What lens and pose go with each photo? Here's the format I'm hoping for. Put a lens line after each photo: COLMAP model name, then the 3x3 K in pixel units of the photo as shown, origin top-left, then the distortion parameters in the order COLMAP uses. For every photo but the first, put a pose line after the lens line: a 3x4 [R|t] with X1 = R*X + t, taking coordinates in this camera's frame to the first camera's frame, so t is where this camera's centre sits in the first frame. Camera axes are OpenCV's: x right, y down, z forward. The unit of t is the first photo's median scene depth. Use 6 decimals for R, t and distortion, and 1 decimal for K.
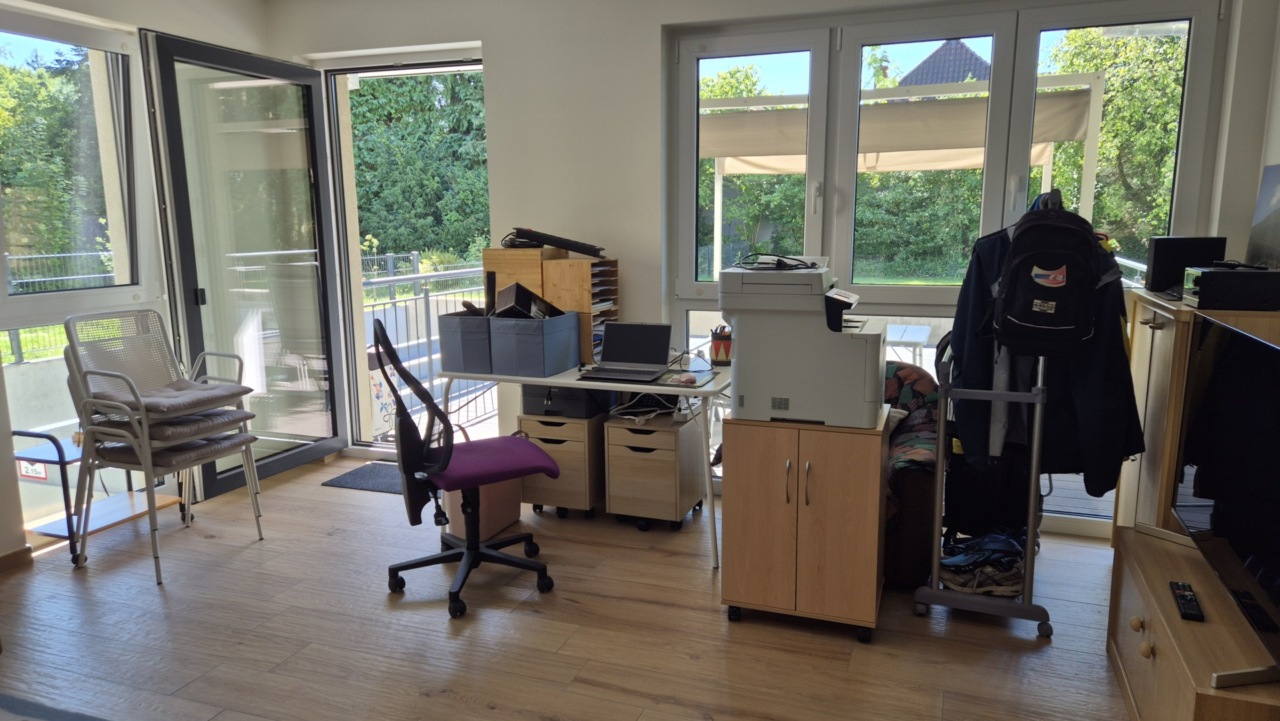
lens RADIAL K [[870.1, 0, 637.3], [0, 870.1, 361.6], [0, 0, 1]] dist [0.029706, -0.014379]
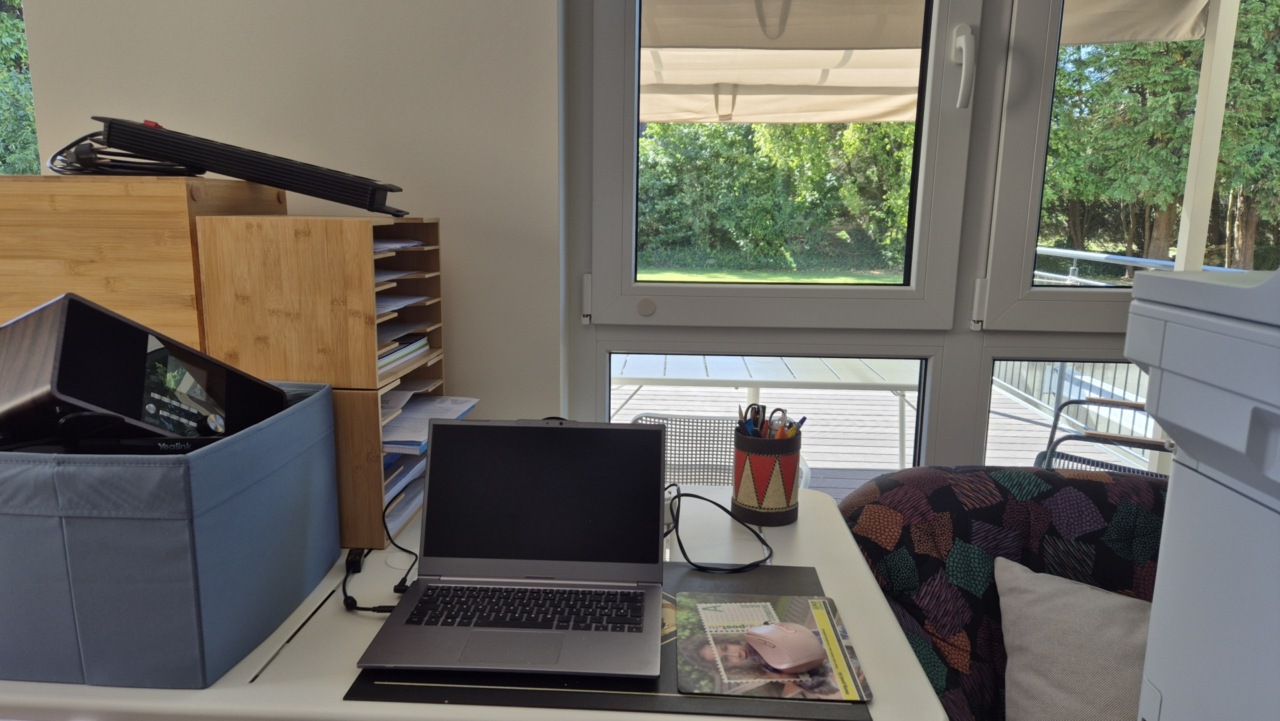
lens RADIAL K [[870.1, 0, 643.2], [0, 870.1, 370.5], [0, 0, 1]] dist [0.029706, -0.014379]
pose [[0.950264, -0.037493, 0.309182, -0.056418], [0.030920, 0.999180, 0.026135, -0.064563], [-0.309908, -0.015275, 0.950644, 0.649127]]
